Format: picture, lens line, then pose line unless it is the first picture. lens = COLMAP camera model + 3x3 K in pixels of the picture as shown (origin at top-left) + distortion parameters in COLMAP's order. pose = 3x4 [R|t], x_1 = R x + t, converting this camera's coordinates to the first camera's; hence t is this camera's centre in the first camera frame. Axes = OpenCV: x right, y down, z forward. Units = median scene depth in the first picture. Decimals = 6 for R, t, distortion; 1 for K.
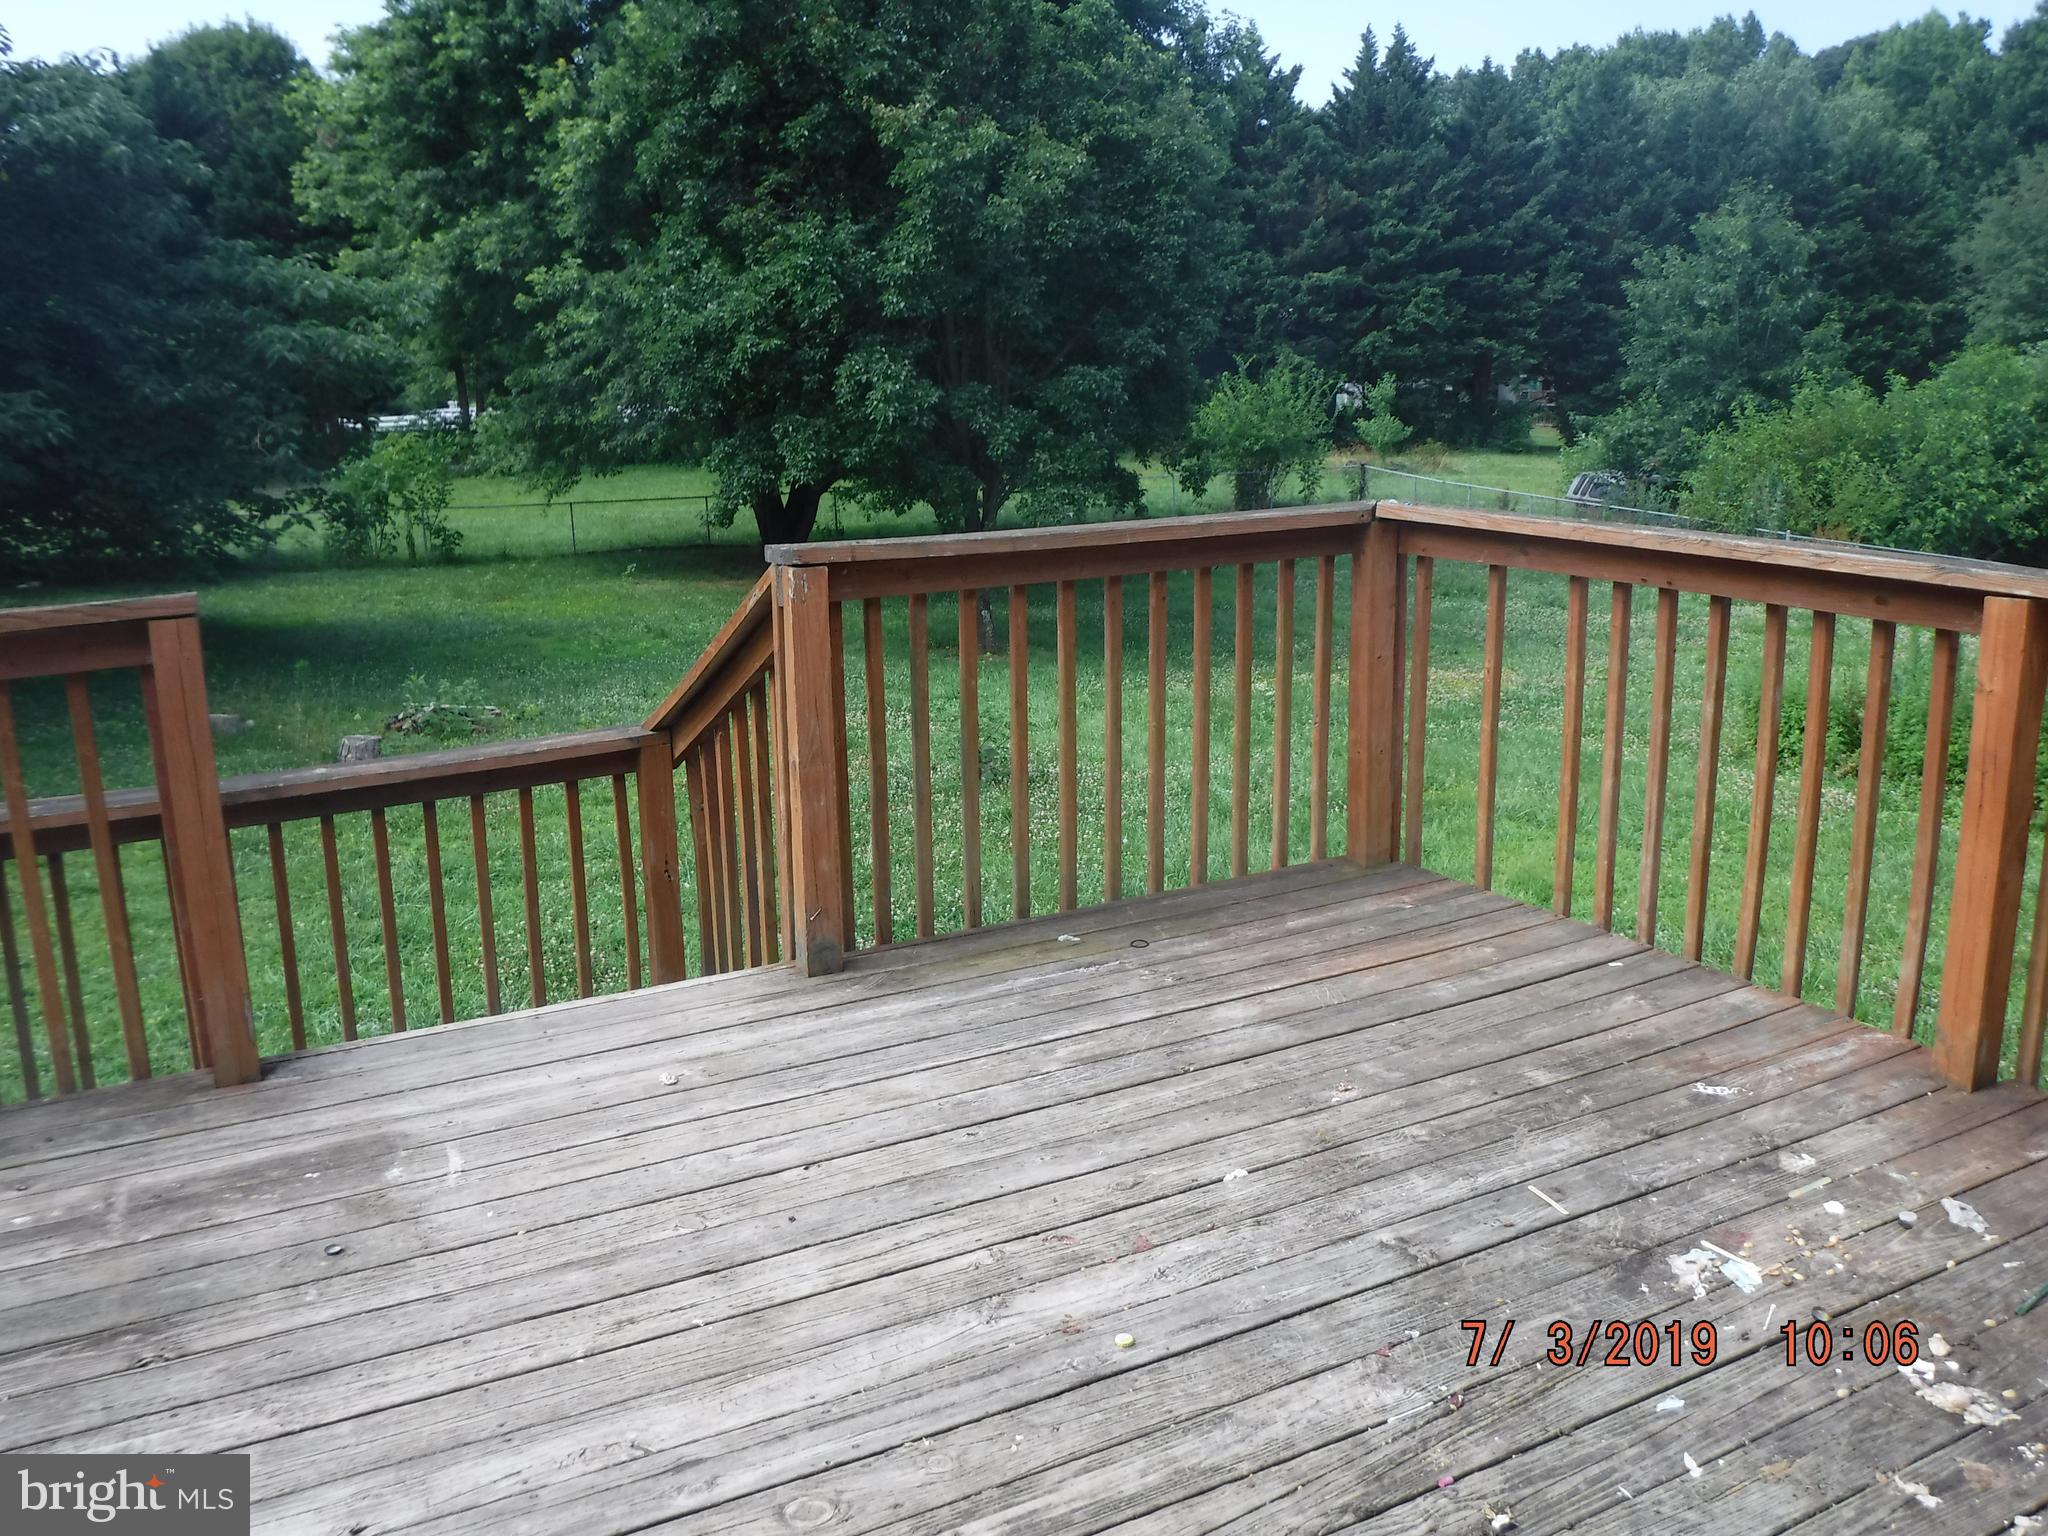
lens RADIAL K [[1677.4, 0, 1022.8], [0, 1677.4, 762.7], [0, 0, 1]] dist [-0.091623, 0.033308]
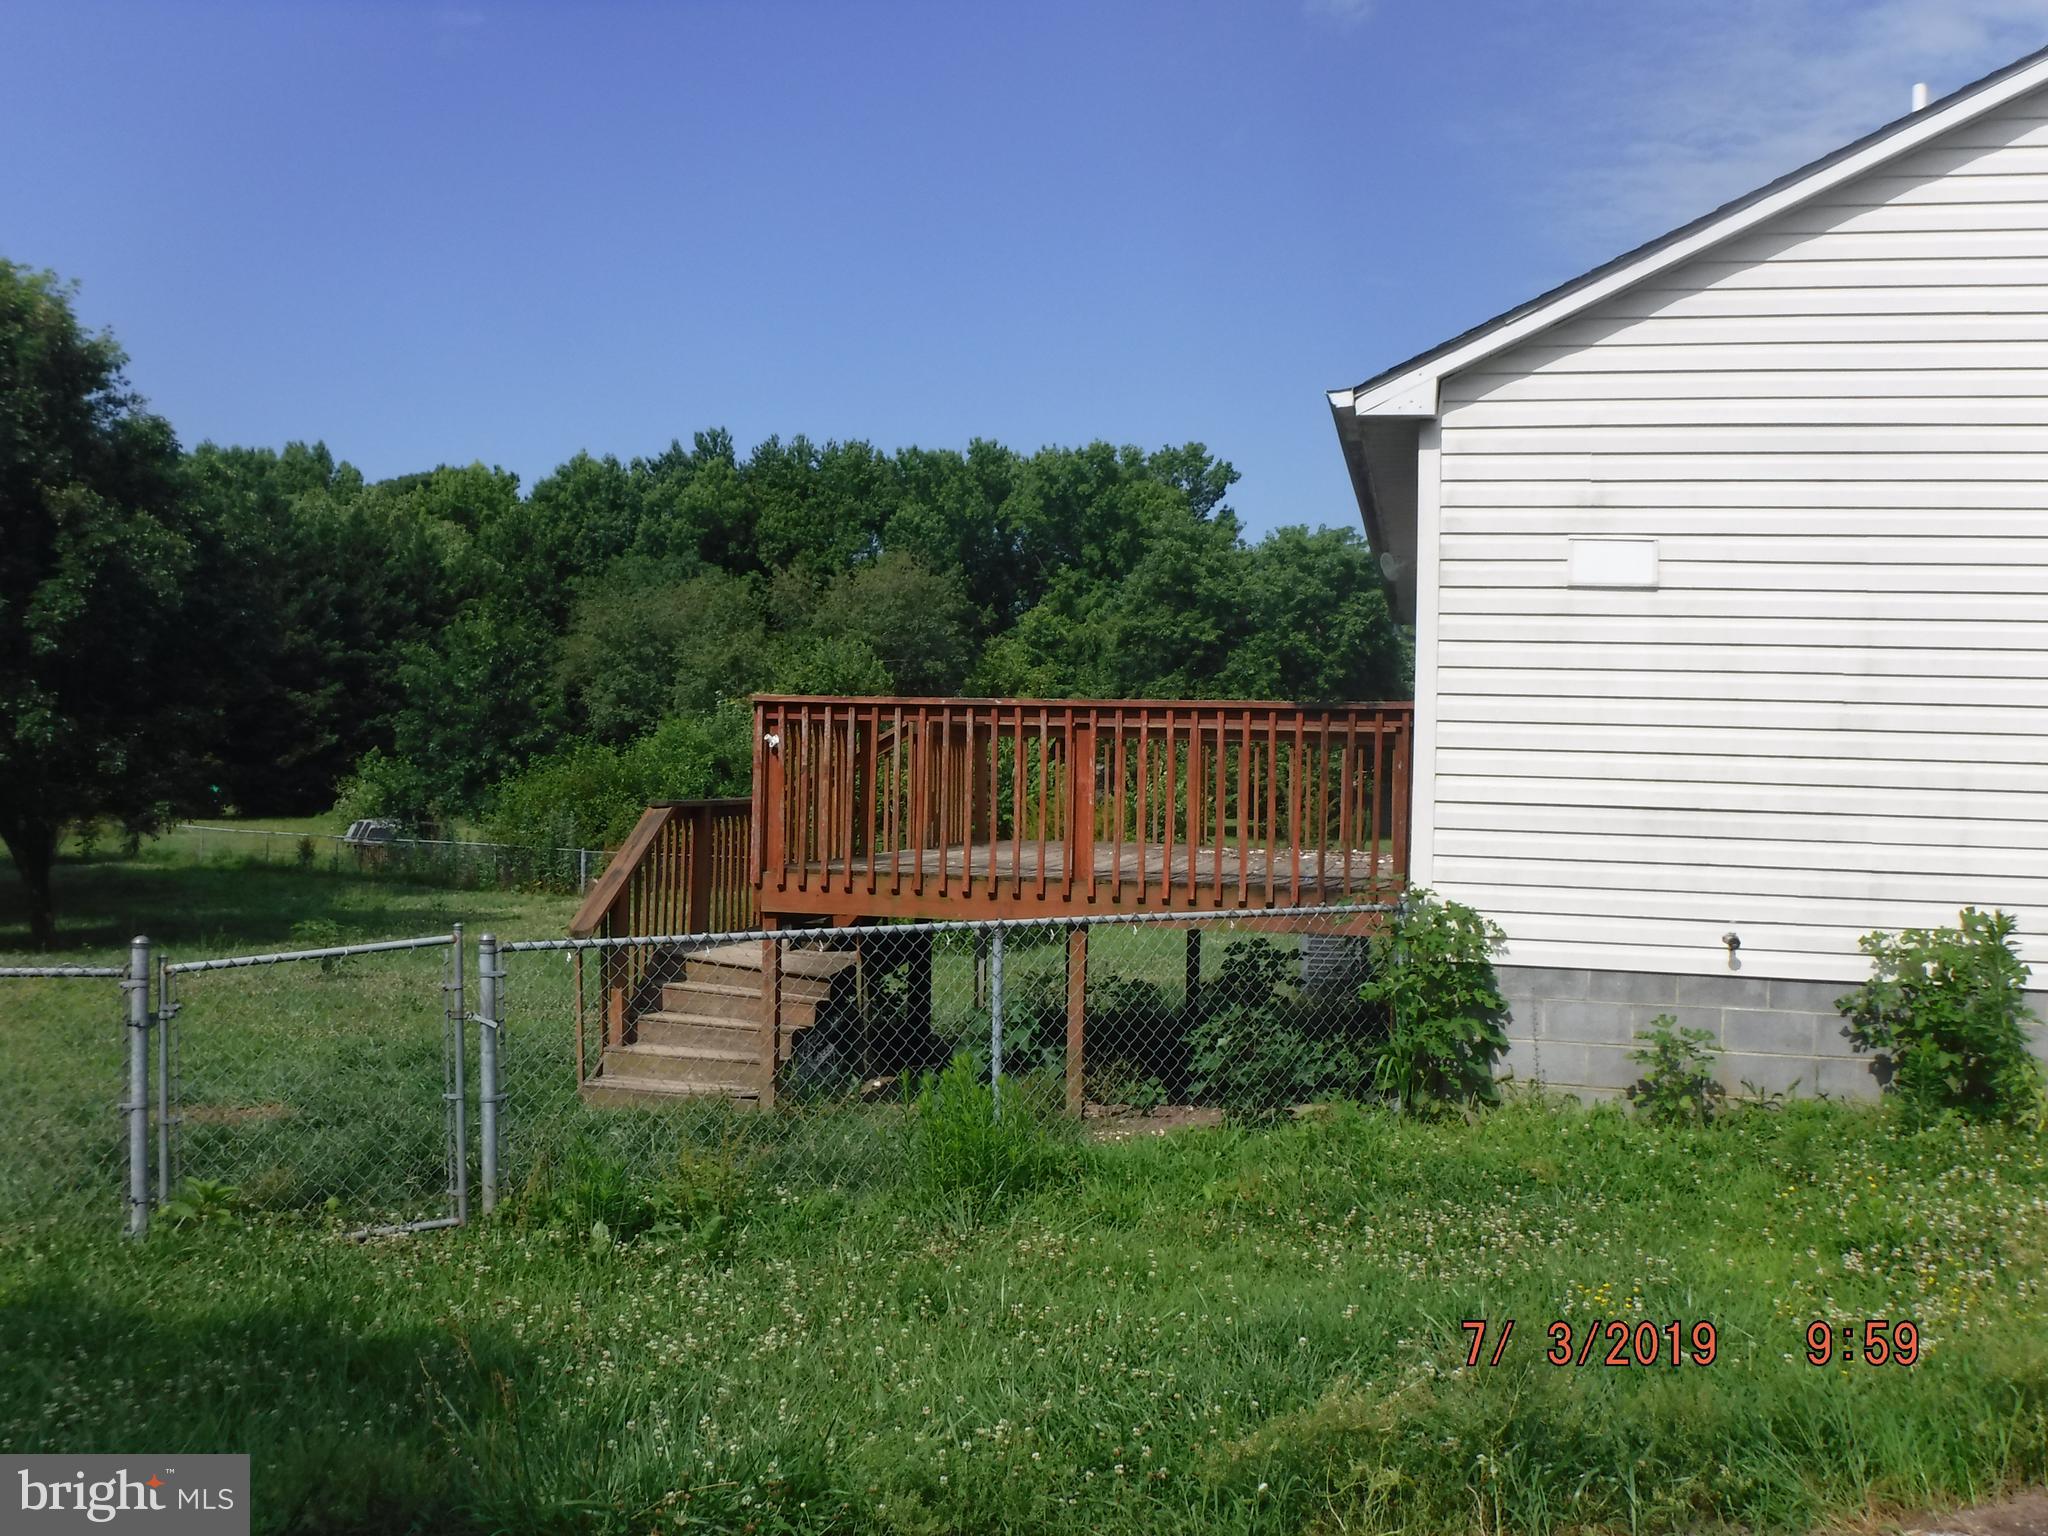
lens RADIAL K [[1677.4, 0, 1014.3], [0, 1677.4, 772.9], [0, 0, 1]] dist [-0.091623, 0.033308]
pose [[0.664332, 0.019803, 0.747175, -0.095714], [0.150367, 0.975670, -0.159554, 0.021457], [-0.732156, 0.218347, 0.645192, -0.050260]]
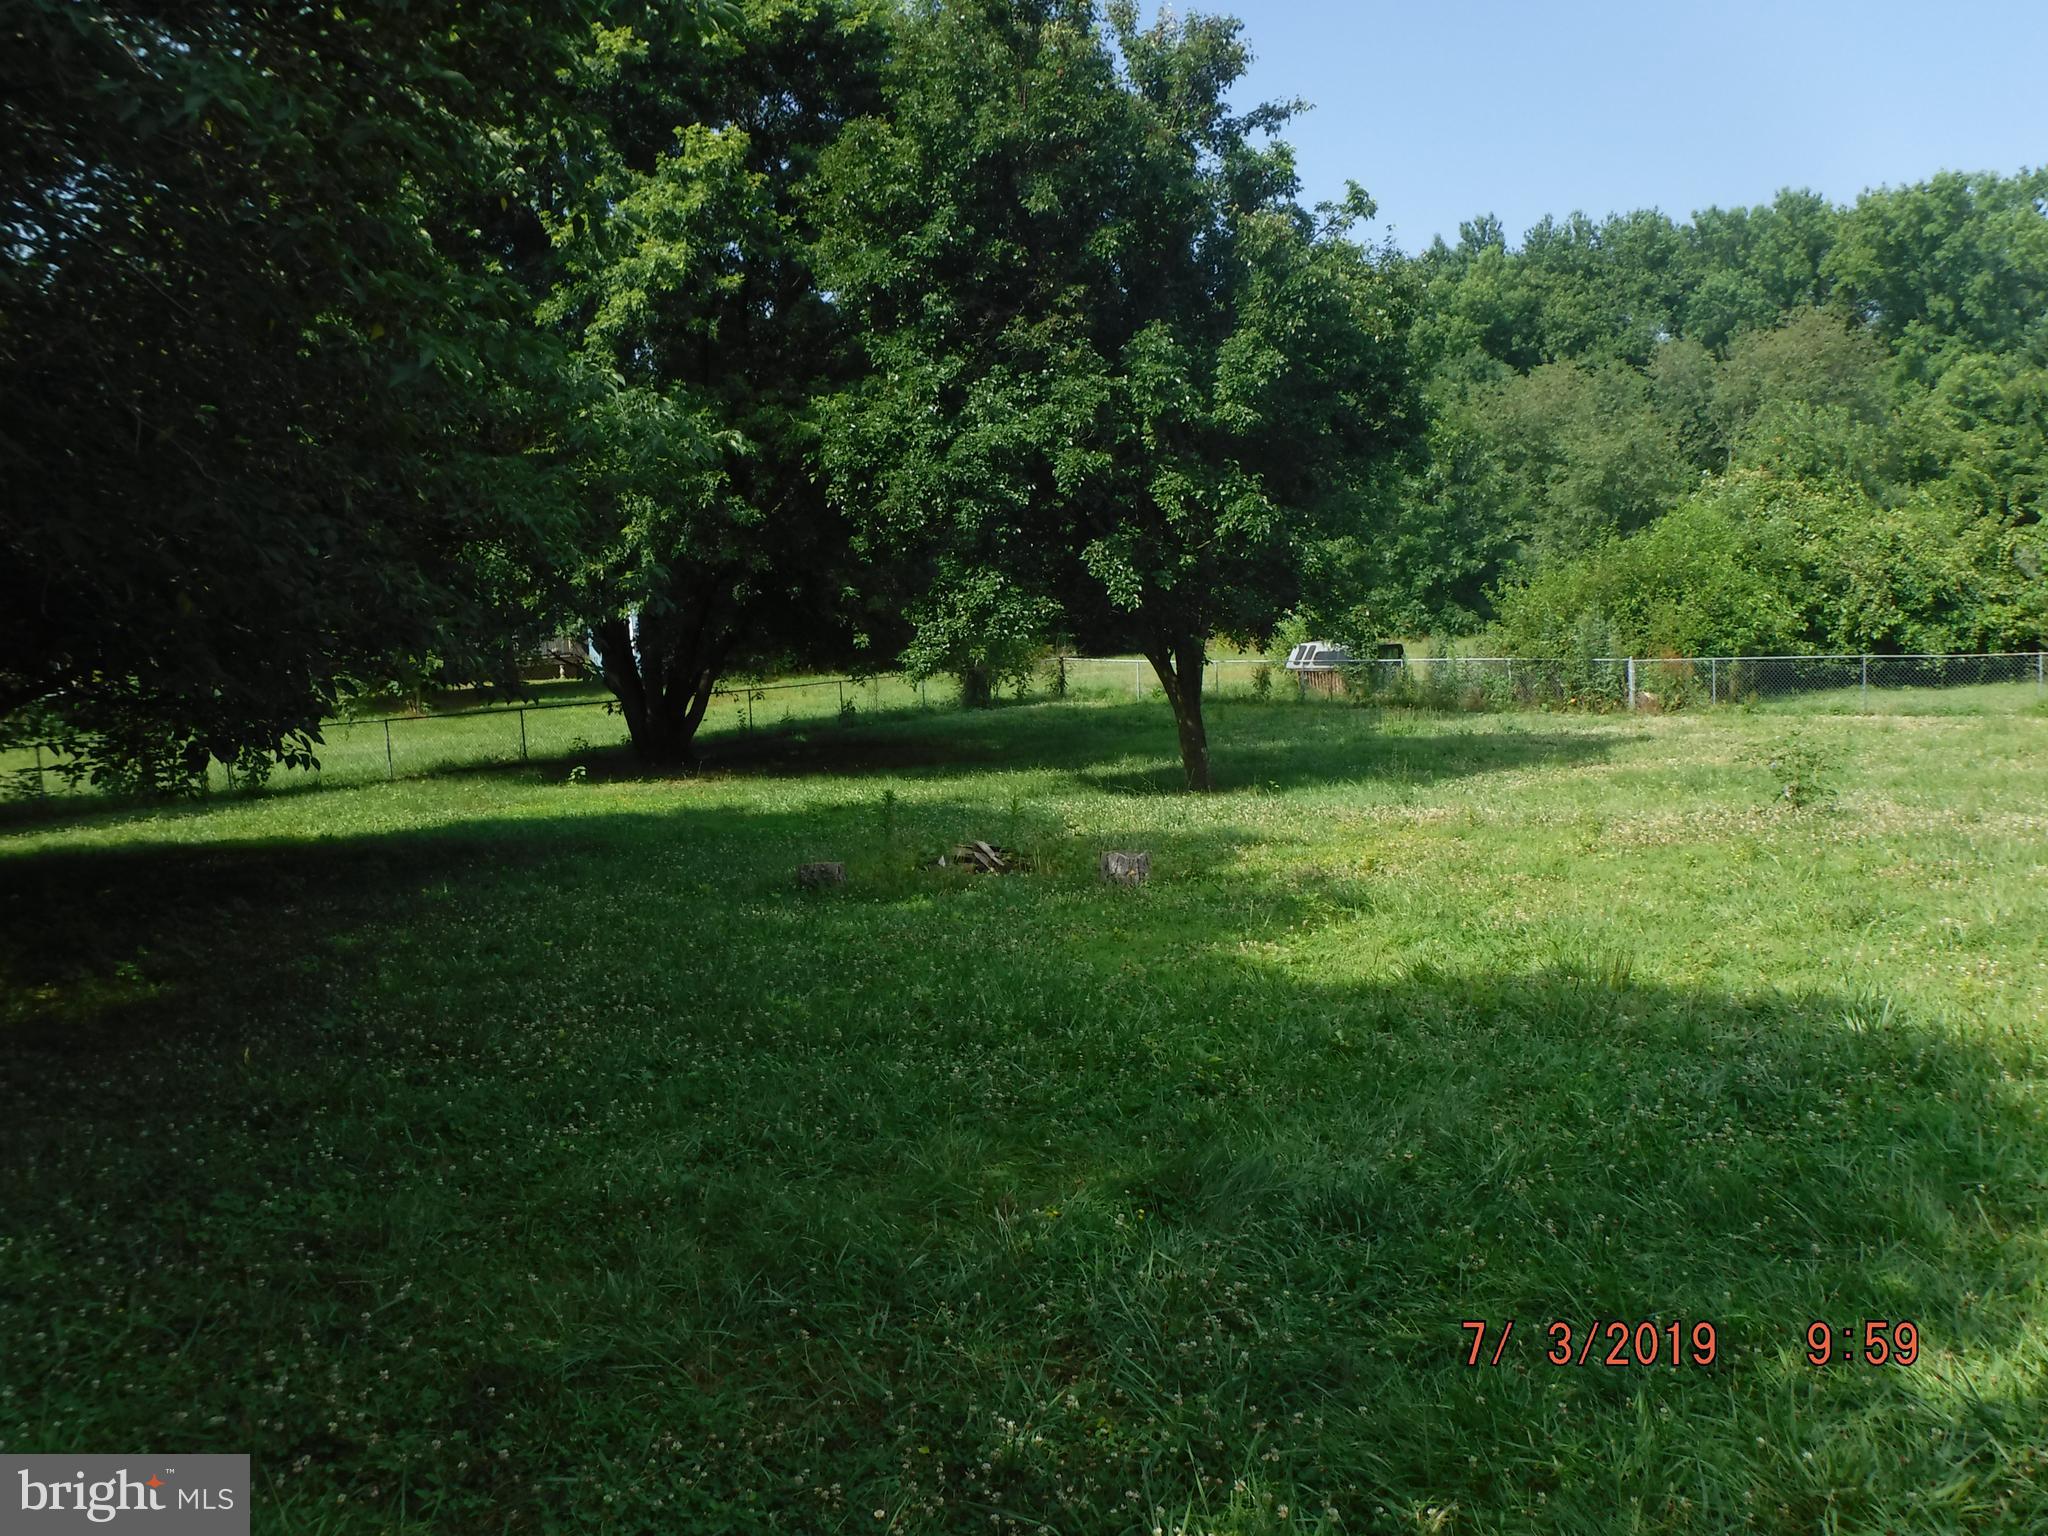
lens RADIAL K [[1677.4, 0, 1022.0], [0, 1677.4, 776.4], [0, 0, 1]] dist [-0.091623, 0.033308]
pose [[0.900532, -0.077031, 0.427912, -0.121546], [0.139643, 0.983281, -0.116868, 0.005814], [-0.411756, 0.164999, 0.896233, 0.039583]]
